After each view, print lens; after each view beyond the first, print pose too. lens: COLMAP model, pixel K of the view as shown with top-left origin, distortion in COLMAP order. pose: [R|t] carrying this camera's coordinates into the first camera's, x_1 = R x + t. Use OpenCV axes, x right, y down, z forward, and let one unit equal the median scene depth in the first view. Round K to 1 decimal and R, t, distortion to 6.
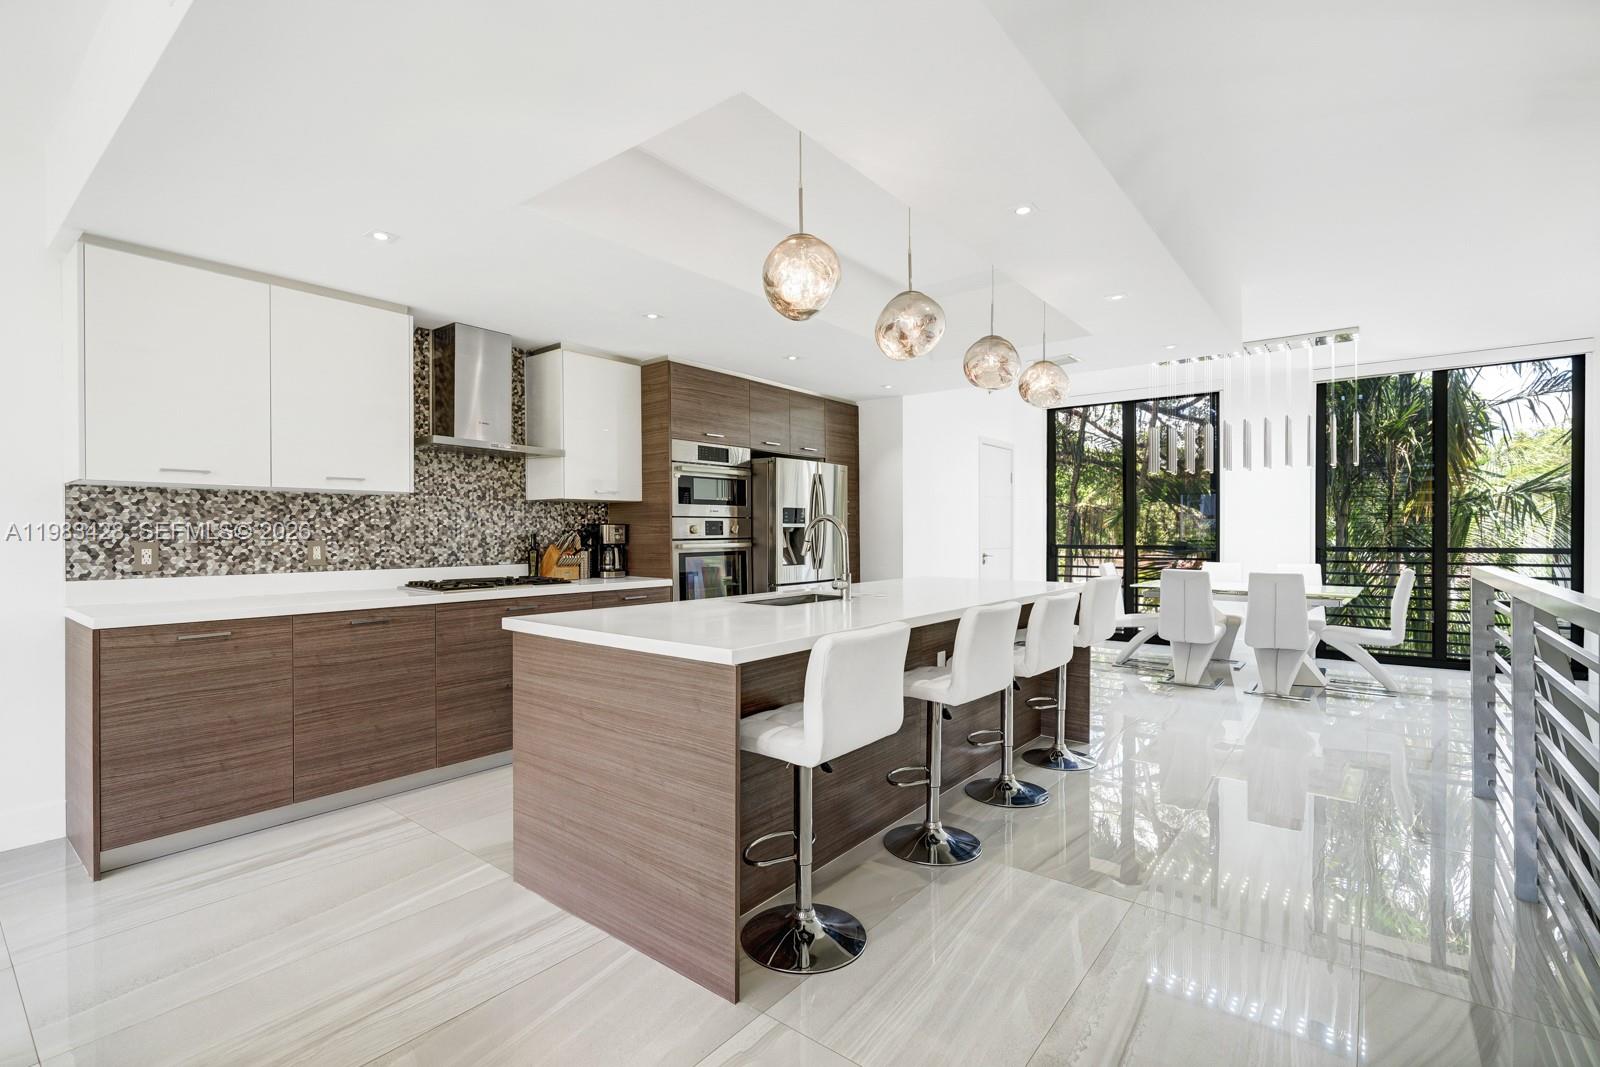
lens RADIAL K [[727.4, 0, 800.0], [0, 727.4, 533.5], [0, 0, 1]] dist [-0.001118, -0.000246]
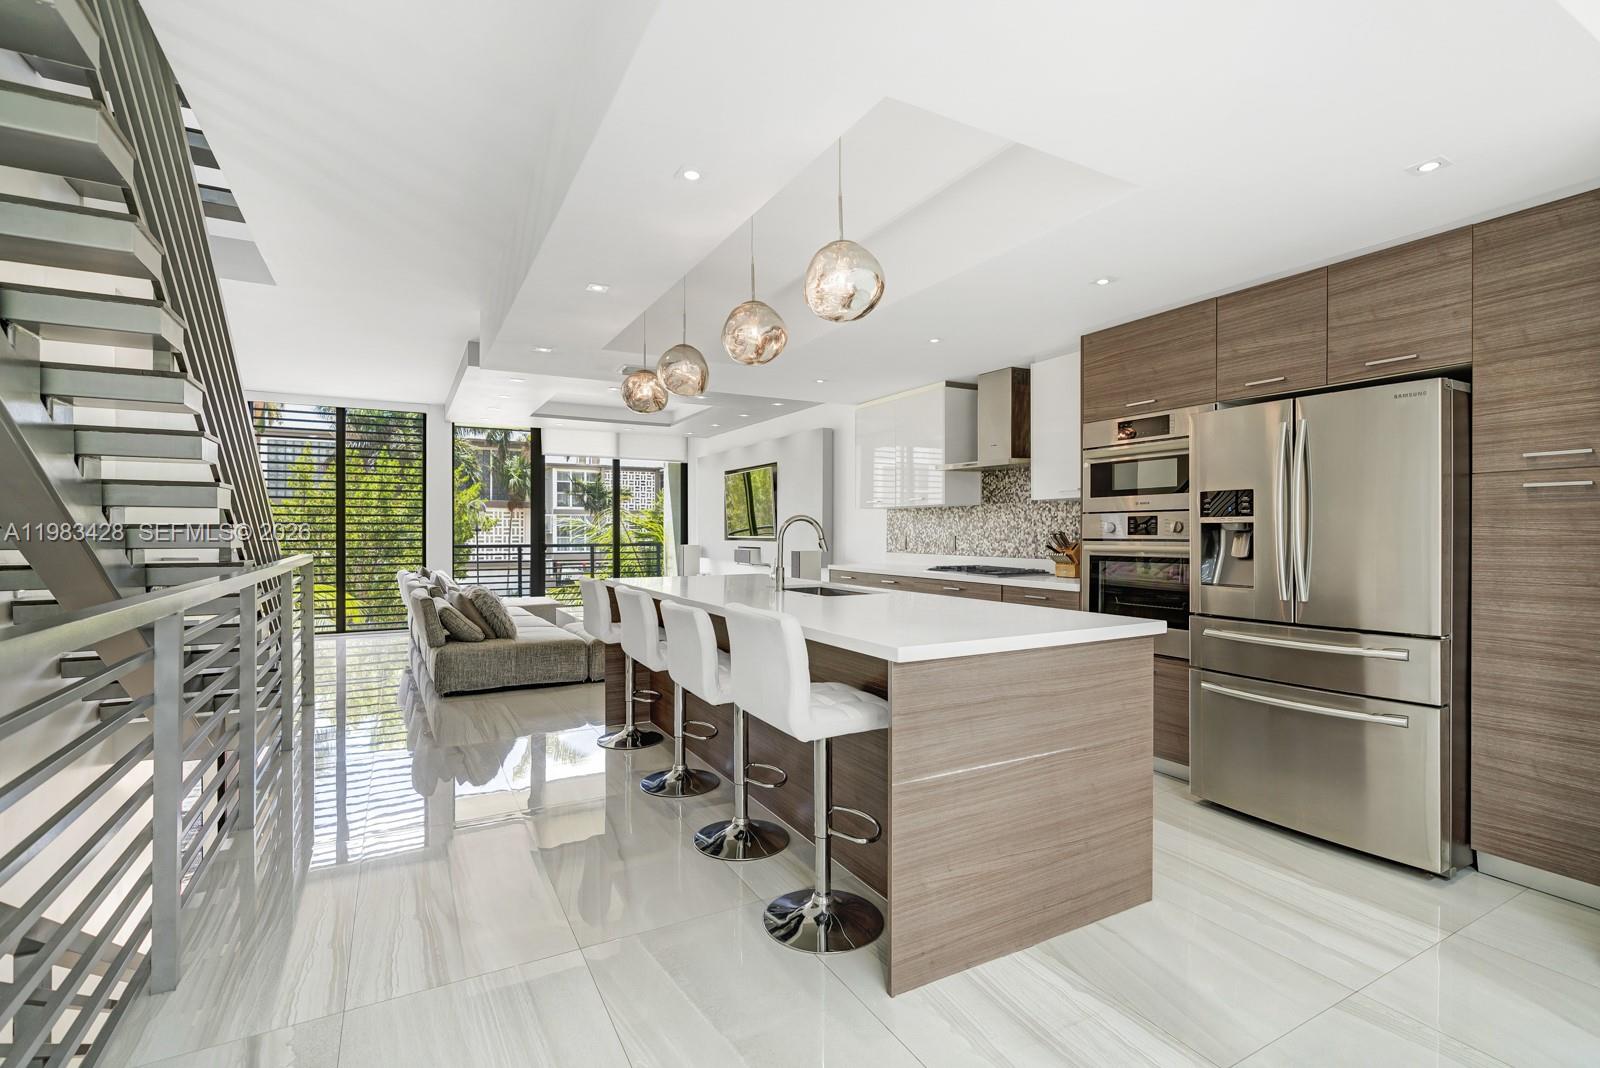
lens RADIAL K [[727.4, 0, 800.0], [0, 727.4, 534.0], [0, 0, 1]] dist [-0.001118, -0.000246]
pose [[-0.384701, 0.003347, -0.923035, 0.735084], [-0.005300, 0.999969, 0.005834, -0.001469], [0.923026, 0.007136, -0.384671, 0.992888]]
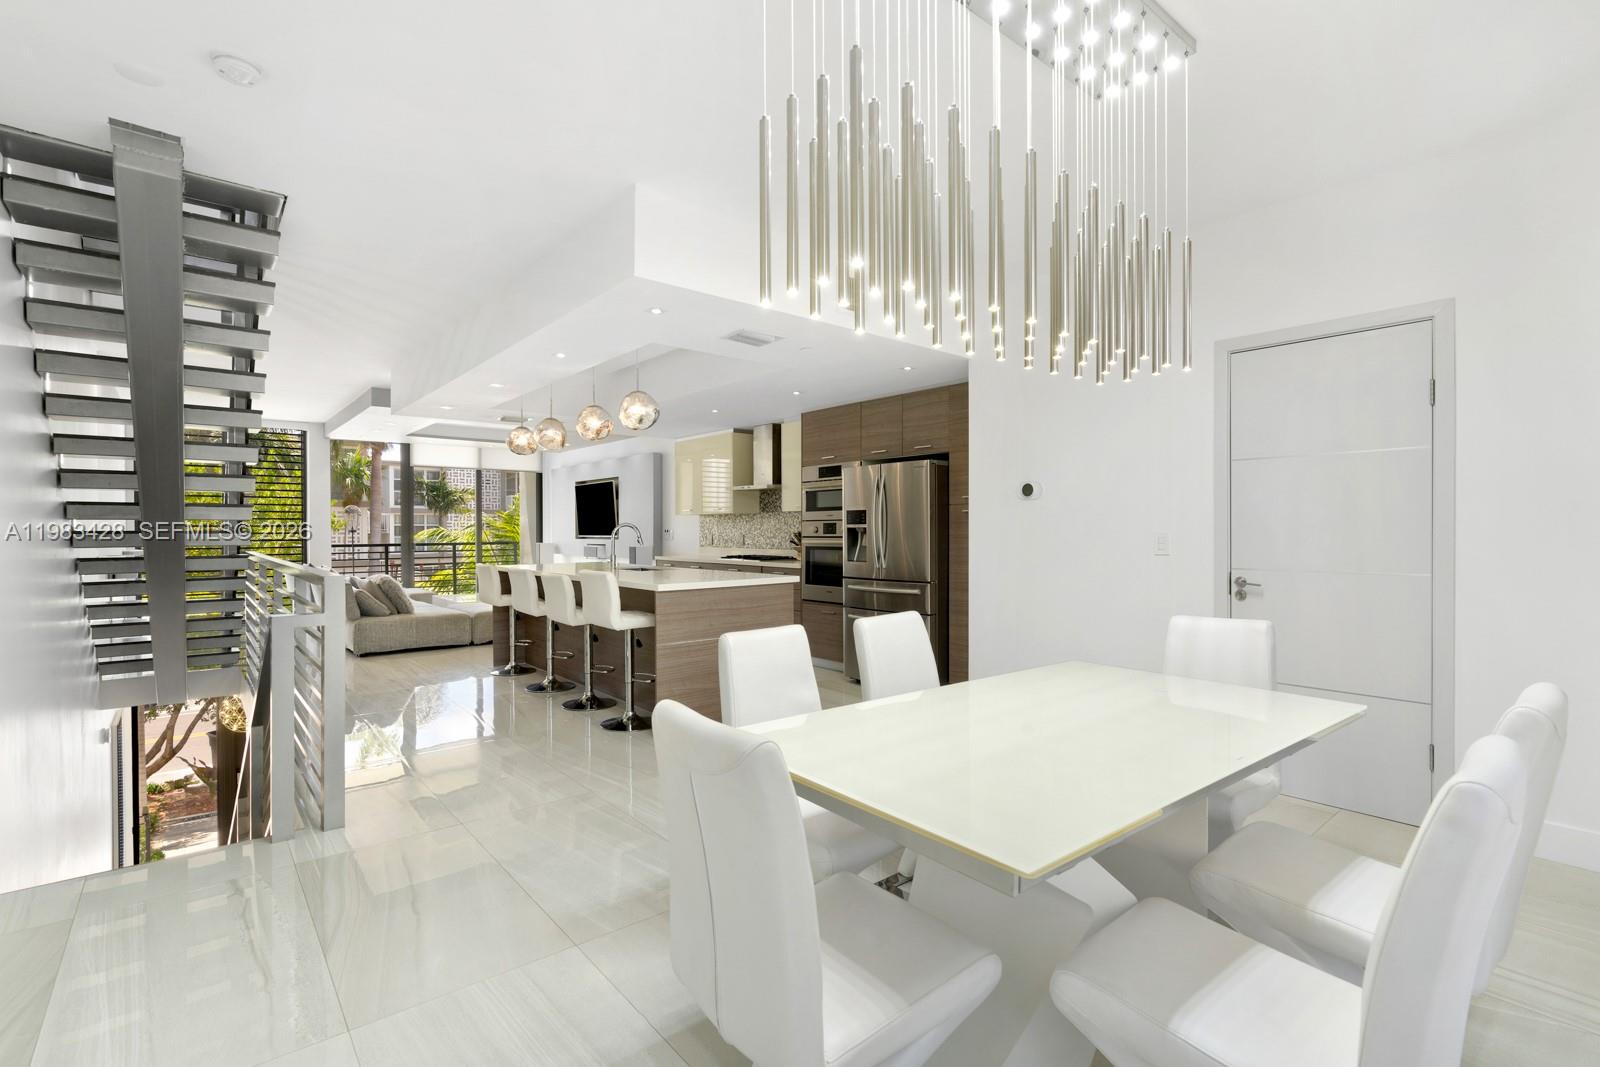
lens RADIAL K [[717.0, 0, 794.9], [0, 717.0, 533.2], [0, 0, 1]] dist [0.000557, 0.000037]
pose [[-0.197811, 0.007107, -0.980214, 1.181718], [-0.001018, 0.999972, 0.007455, -0.009042], [0.980240, 0.002472, -0.197799, 1.228418]]
